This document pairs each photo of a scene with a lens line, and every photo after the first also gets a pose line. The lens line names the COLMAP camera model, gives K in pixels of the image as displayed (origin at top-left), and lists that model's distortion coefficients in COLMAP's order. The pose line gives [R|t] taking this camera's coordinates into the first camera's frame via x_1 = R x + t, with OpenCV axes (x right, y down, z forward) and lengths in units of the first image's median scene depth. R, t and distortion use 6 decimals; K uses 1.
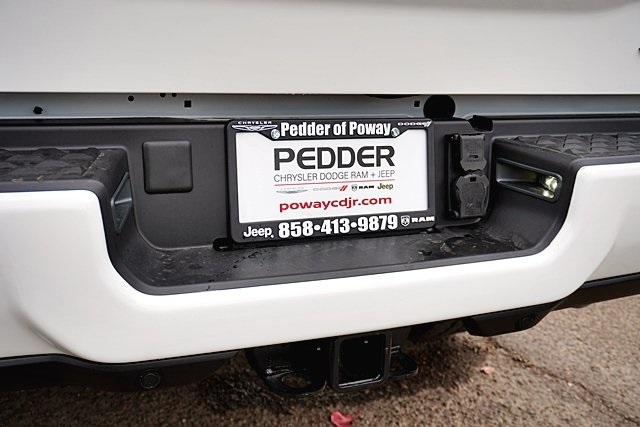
lens RADIAL K [[741.9, 0, 320.0], [0, 741.9, 213.5], [0, 0, 1]] dist [-0.008540, -0.009669]
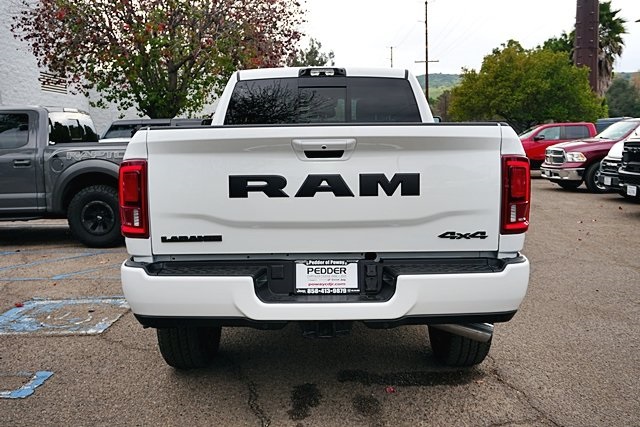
lens RADIAL K [[617.0, 0, 320.0], [0, 617.0, 213.5], [0, 0, 1]] dist [0.001405, -0.013559]
pose [[0.908583, -0.019420, -0.417252, 1.166704], [-0.053265, 0.985377, -0.161849, 0.124743], [0.414294, 0.169279, 0.894262, -1.582618]]
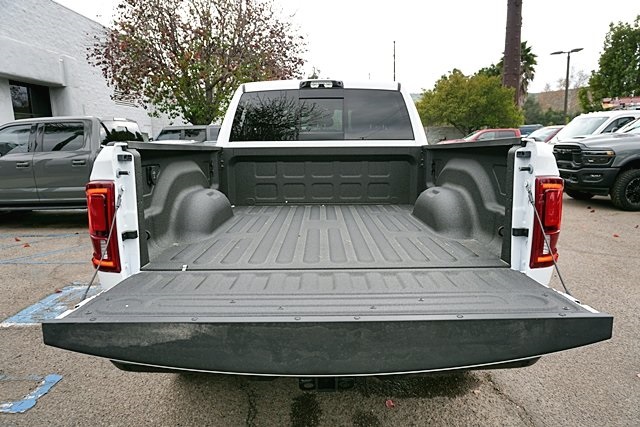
lens RADIAL K [[428.6, 0, 320.0], [0, 428.6, 213.5], [0, 0, 1]] dist [-0.049600, 0.040183]
pose [[0.909891, 0.003454, -0.414832, 0.685603], [-0.053718, 0.992528, -0.109559, -0.262621], [0.411354, 0.121971, 0.903278, -0.590092]]
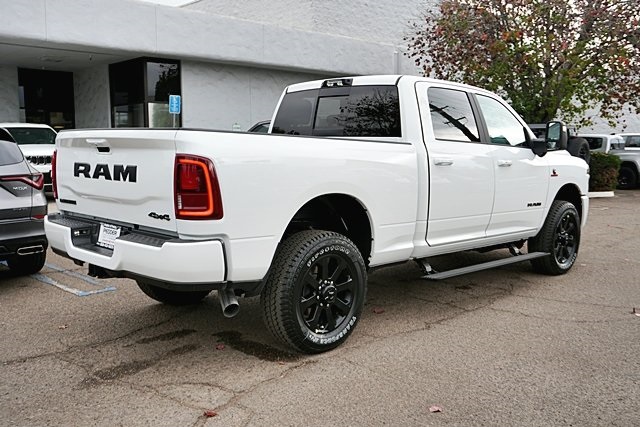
lens RADIAL K [[617.0, 0, 320.0], [0, 617.0, 213.5], [0, 0, 1]] dist [0.001405, -0.013559]
pose [[0.361473, 0.048210, -0.931135, 4.211089], [-0.250534, 0.966957, -0.047194, -0.342078], [0.898092, 0.250341, 0.361607, 0.731623]]
